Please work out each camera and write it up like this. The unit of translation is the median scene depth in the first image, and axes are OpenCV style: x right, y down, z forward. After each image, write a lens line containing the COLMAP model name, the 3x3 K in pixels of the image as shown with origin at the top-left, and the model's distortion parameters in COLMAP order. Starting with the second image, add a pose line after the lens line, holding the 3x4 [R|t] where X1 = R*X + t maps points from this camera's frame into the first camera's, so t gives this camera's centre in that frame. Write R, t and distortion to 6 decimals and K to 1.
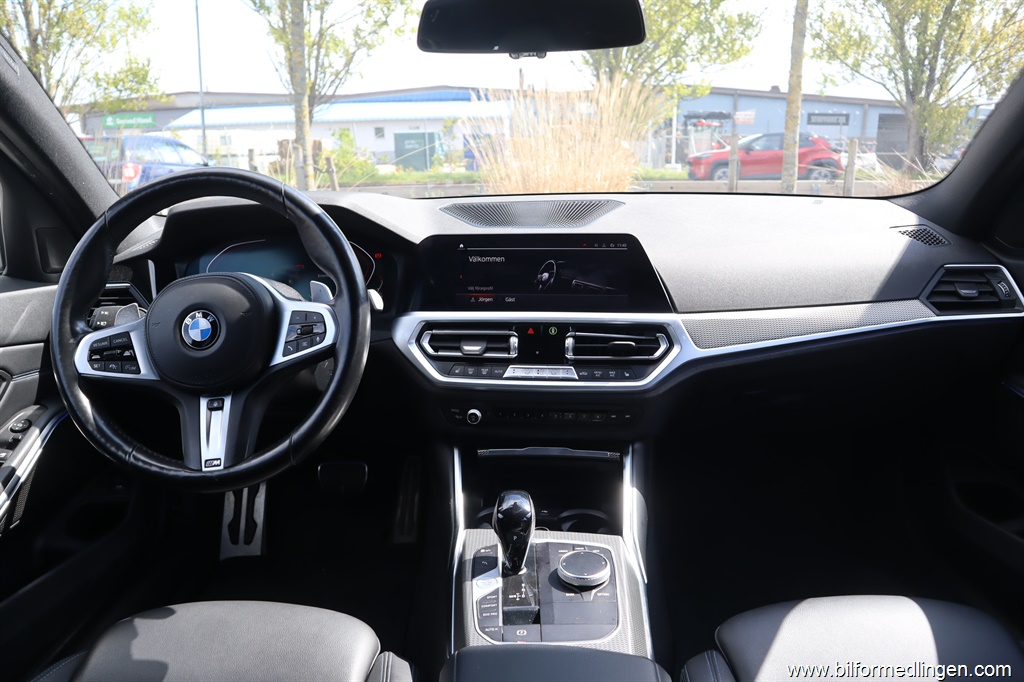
lens RADIAL K [[707.8, 0, 512.0], [0, 707.8, 341.0], [0, 0, 1]] dist [-0.129480, 0.081259]
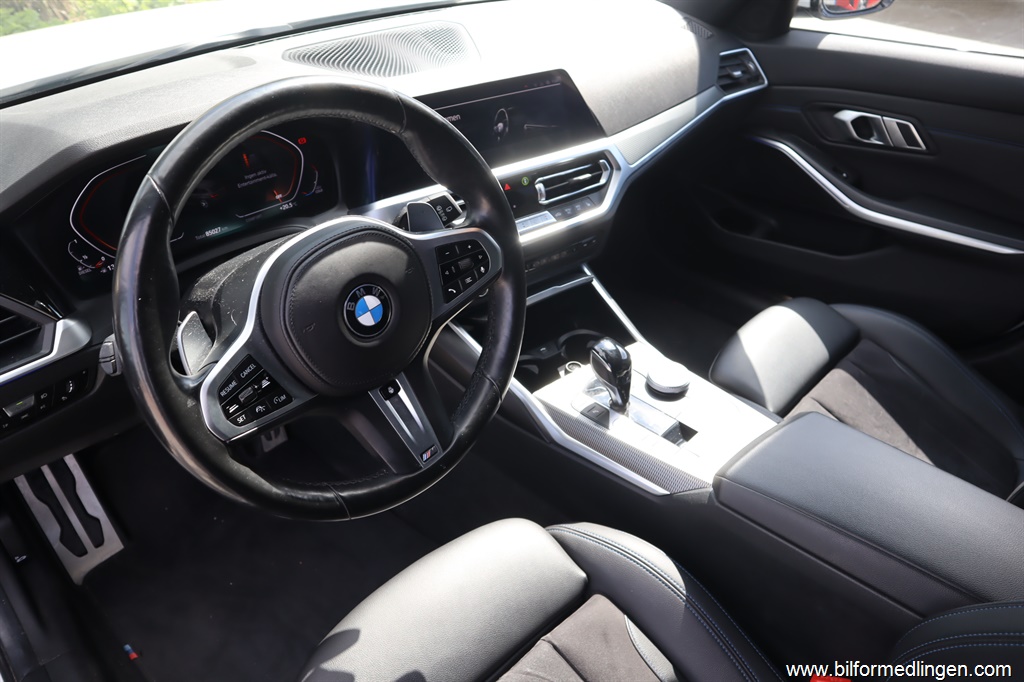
lens RADIAL K [[707.8, 0, 512.0], [0, 707.8, 341.0], [0, 0, 1]] dist [-0.129480, 0.081259]
pose [[0.705397, -0.390026, 0.591857, -0.785847], [0.170484, 0.903843, 0.392432, -0.252999], [-0.688005, -0.175918, 0.704061, 0.343351]]
